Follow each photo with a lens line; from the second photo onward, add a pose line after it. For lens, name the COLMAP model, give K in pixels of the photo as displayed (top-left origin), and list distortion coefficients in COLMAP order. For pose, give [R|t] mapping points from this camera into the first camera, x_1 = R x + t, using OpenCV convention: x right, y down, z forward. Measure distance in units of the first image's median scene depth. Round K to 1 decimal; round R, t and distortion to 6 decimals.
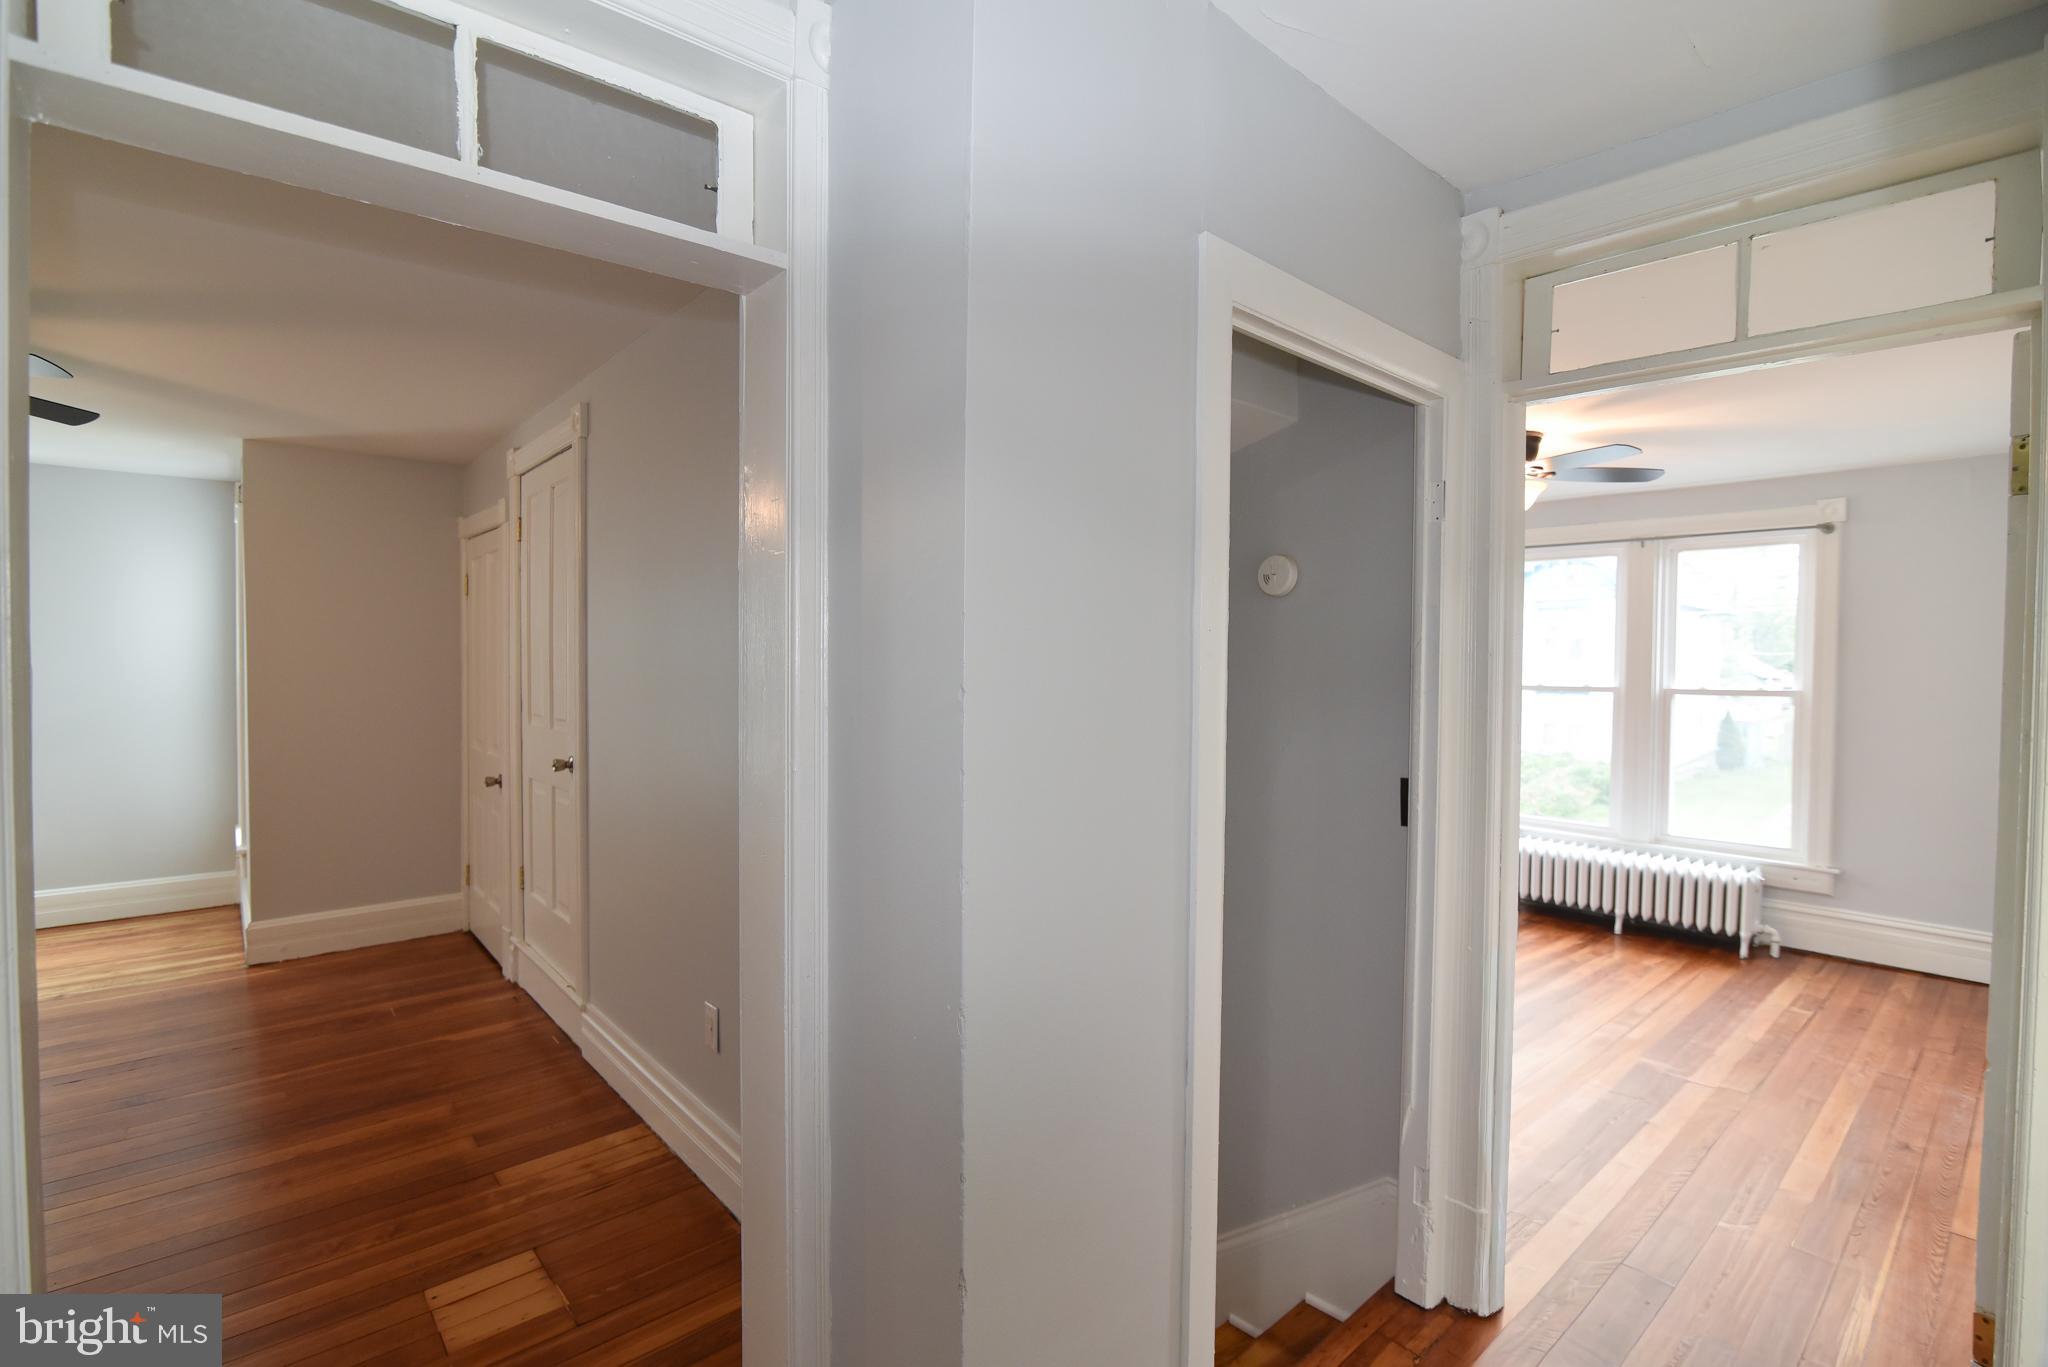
lens RADIAL K [[932.3, 0, 1017.5], [0, 932.3, 691.5], [0, 0, 1]] dist [-0.004093, -0.000419]
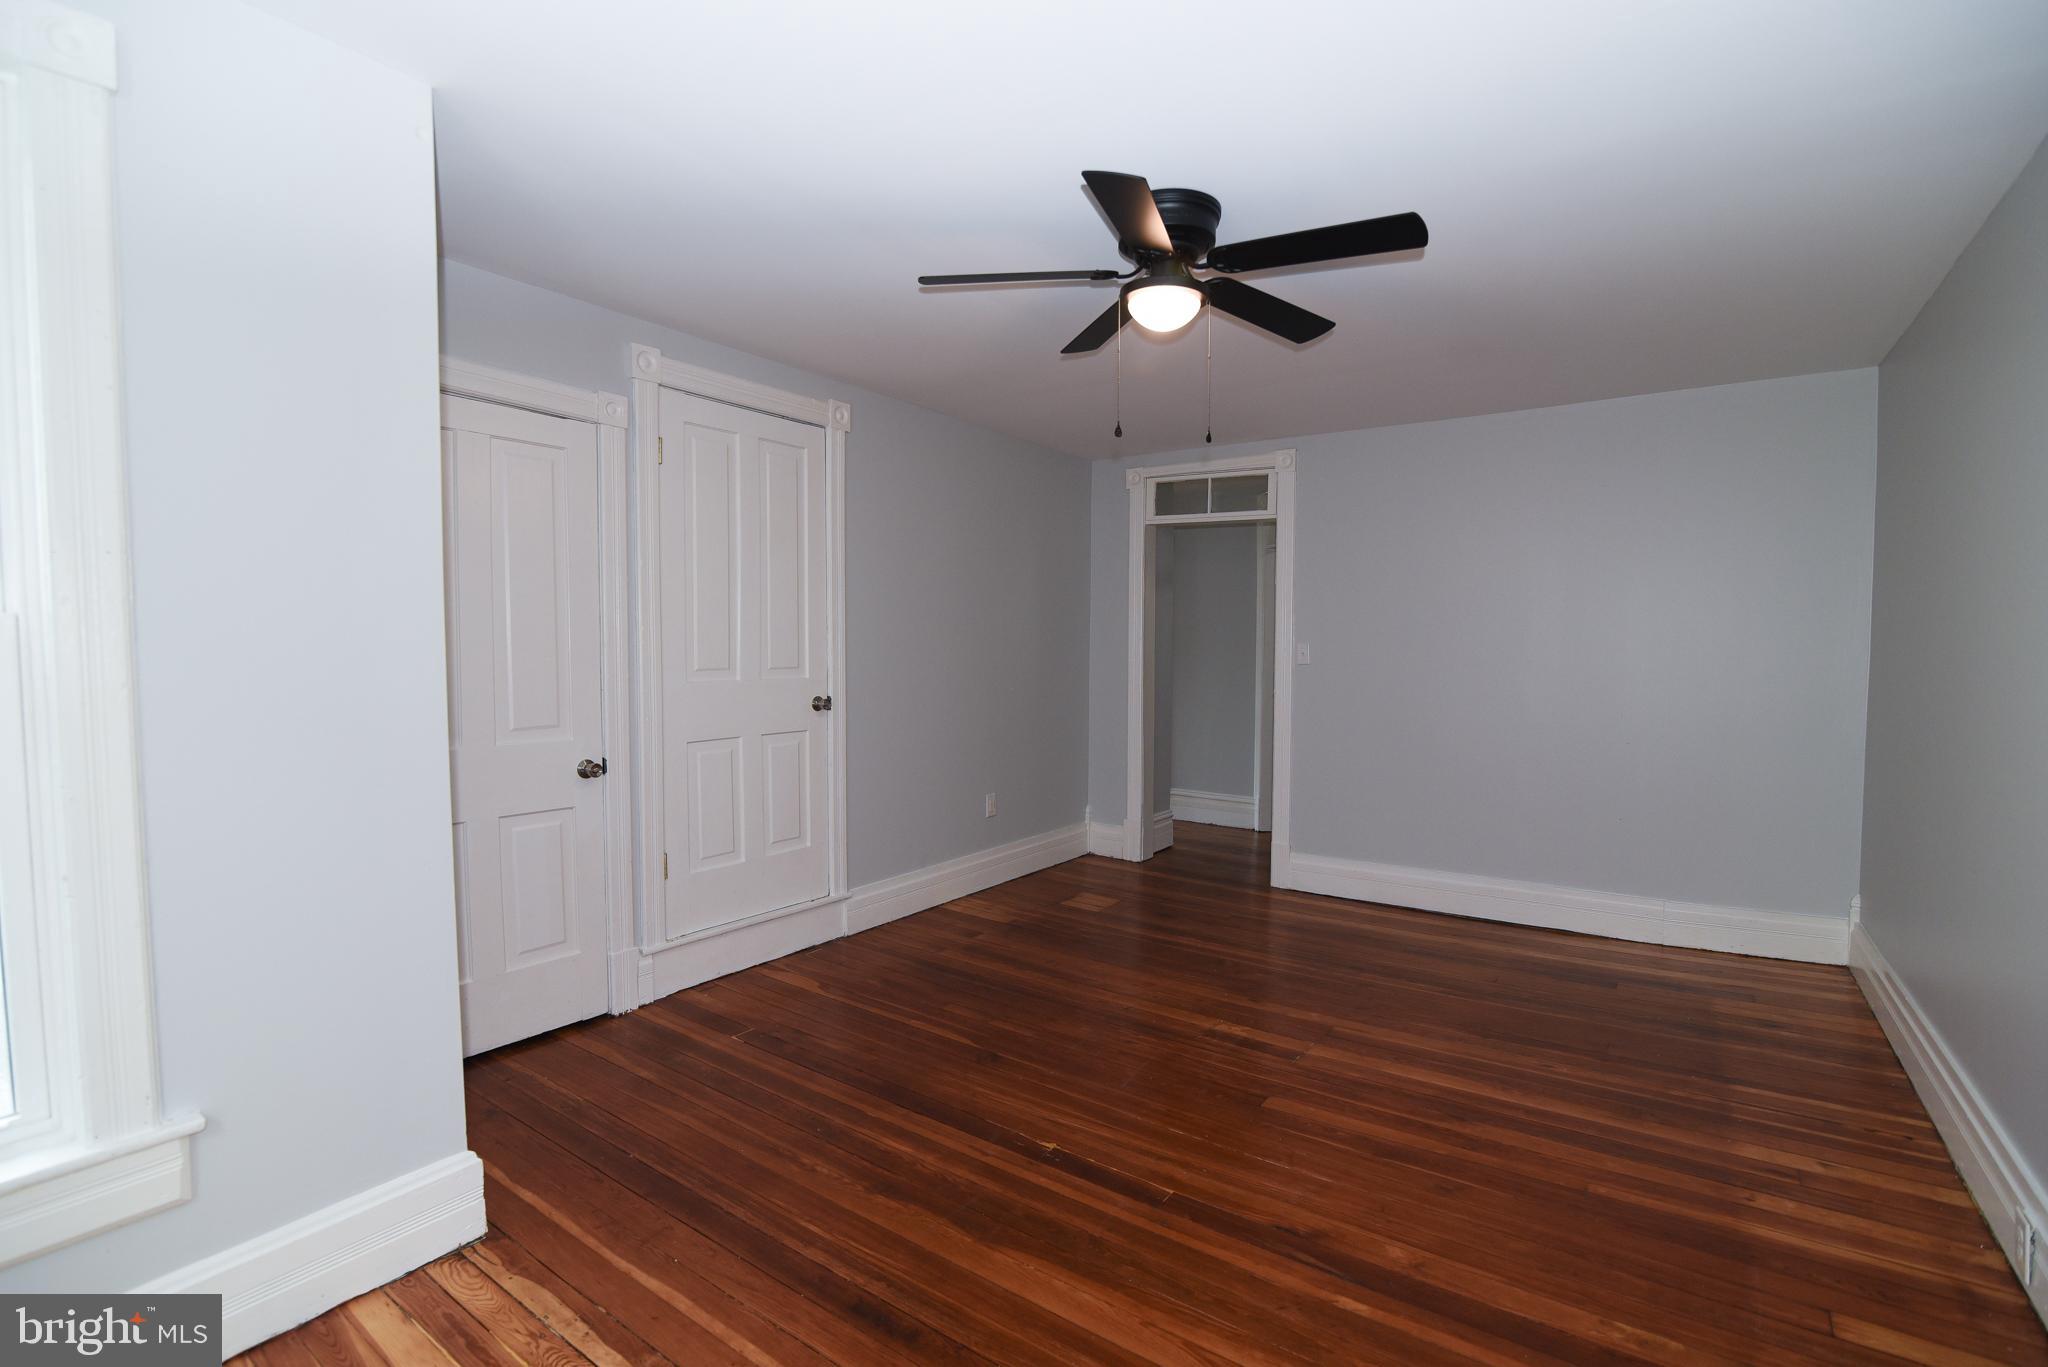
lens RADIAL K [[932.3, 0, 1017.5], [0, 932.3, 691.5], [0, 0, 1]] dist [-0.004093, -0.000419]
pose [[-0.241193, -0.056397, 0.968837, -1.534371], [0.024641, 0.997632, 0.064207, -0.004357], [-0.970164, 0.039359, -0.239232, 0.964069]]
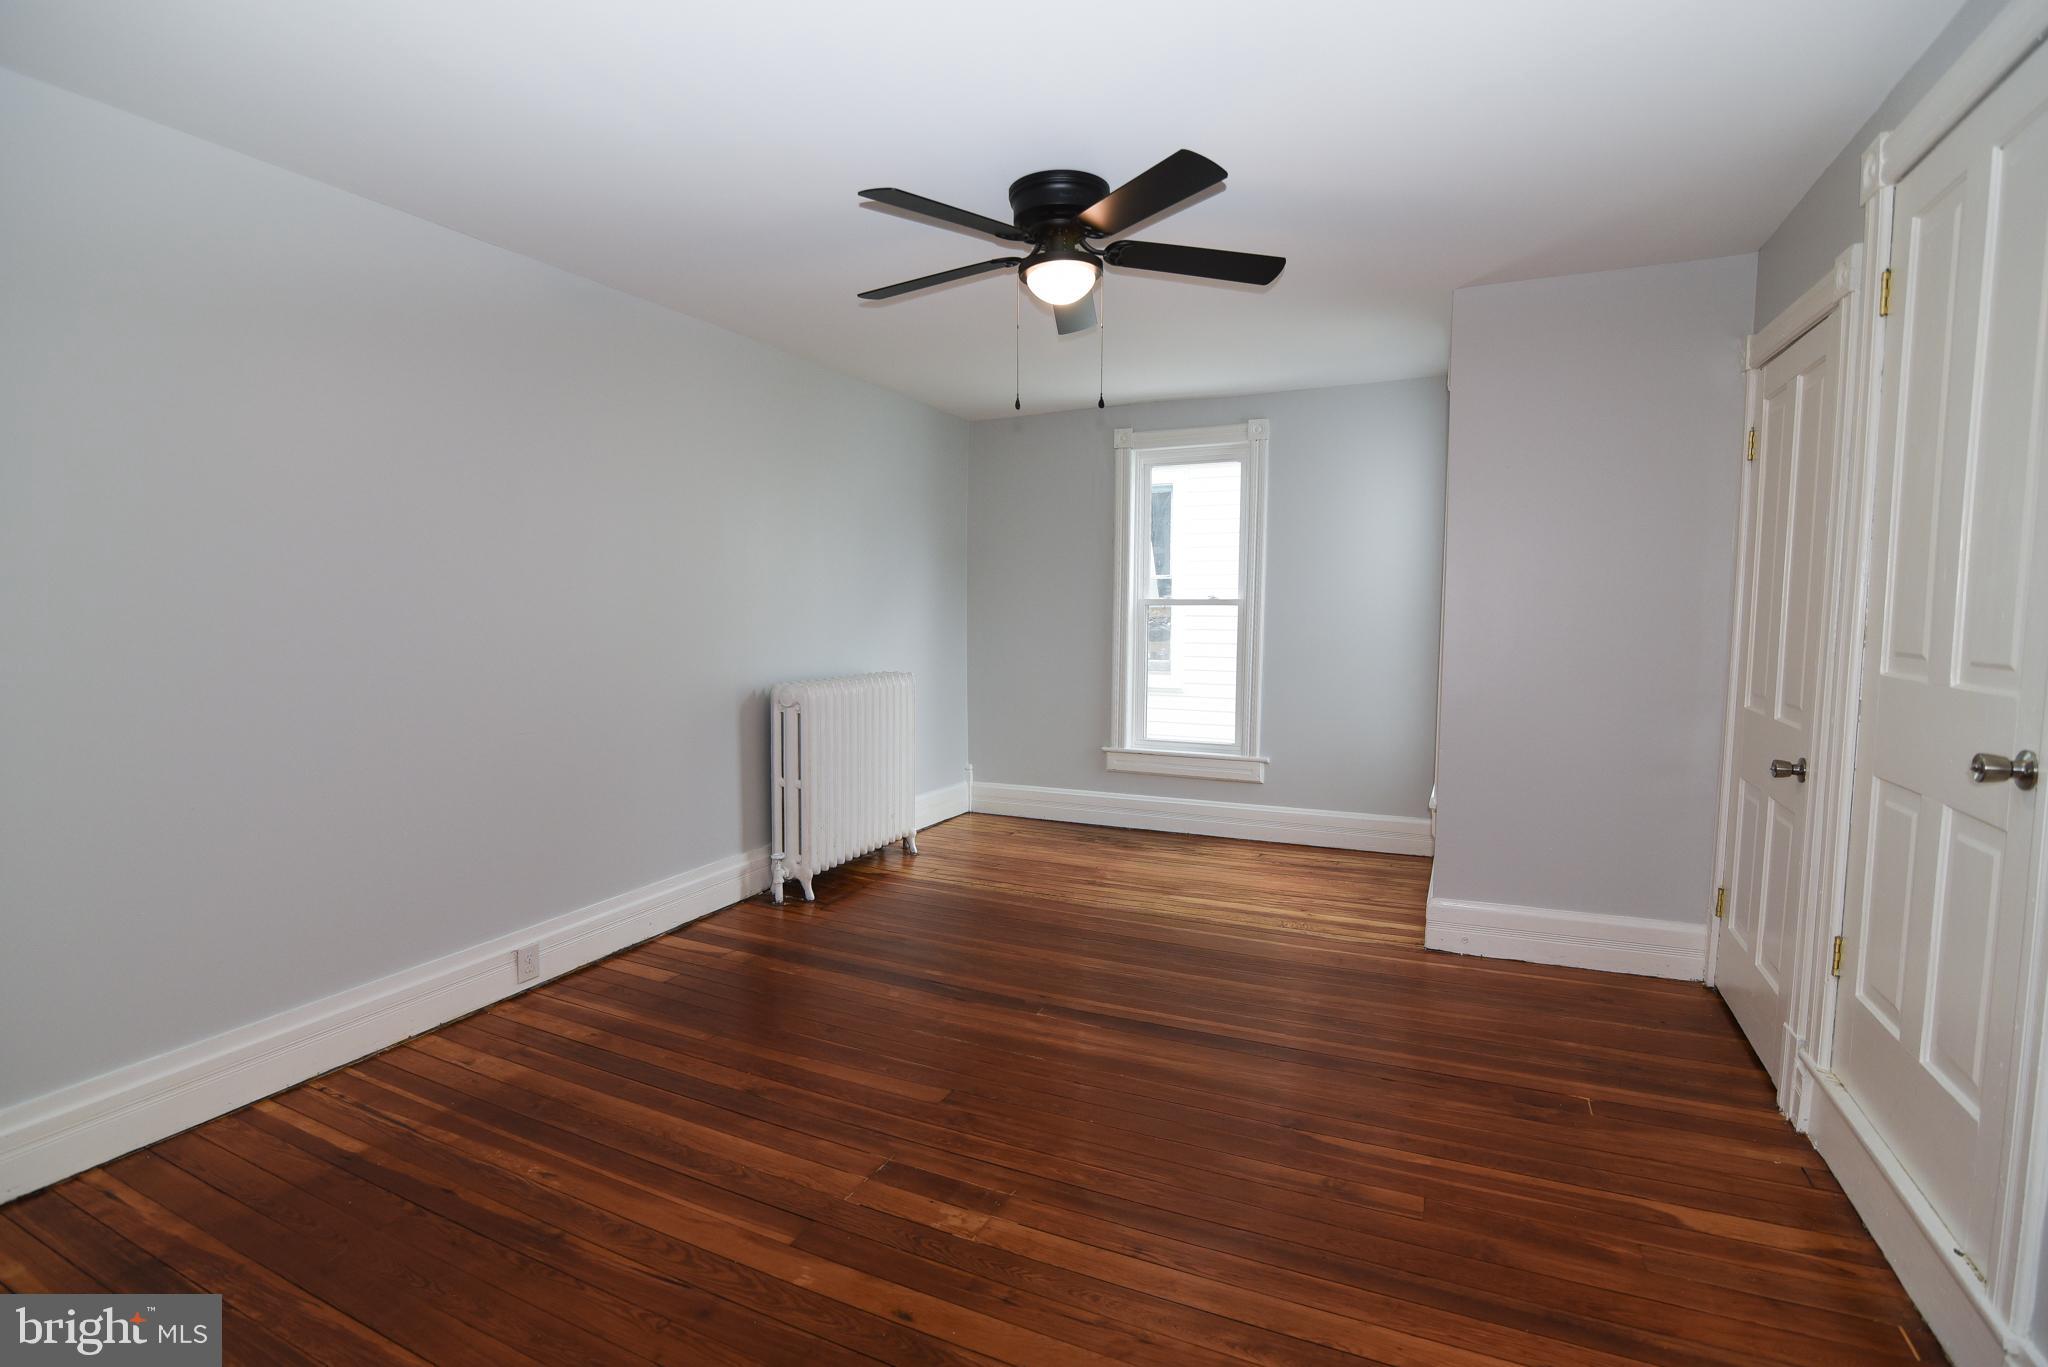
lens RADIAL K [[978.5, 0, 1017.4], [0, 978.5, 691.6], [0, 0, 1]] dist [-0.001150, 0.000021]
pose [[0.411783, 0.078062, -0.907932, -0.246710], [-0.029375, 0.996944, 0.072392, 0.021988], [0.910808, -0.003139, 0.412818, 0.367774]]
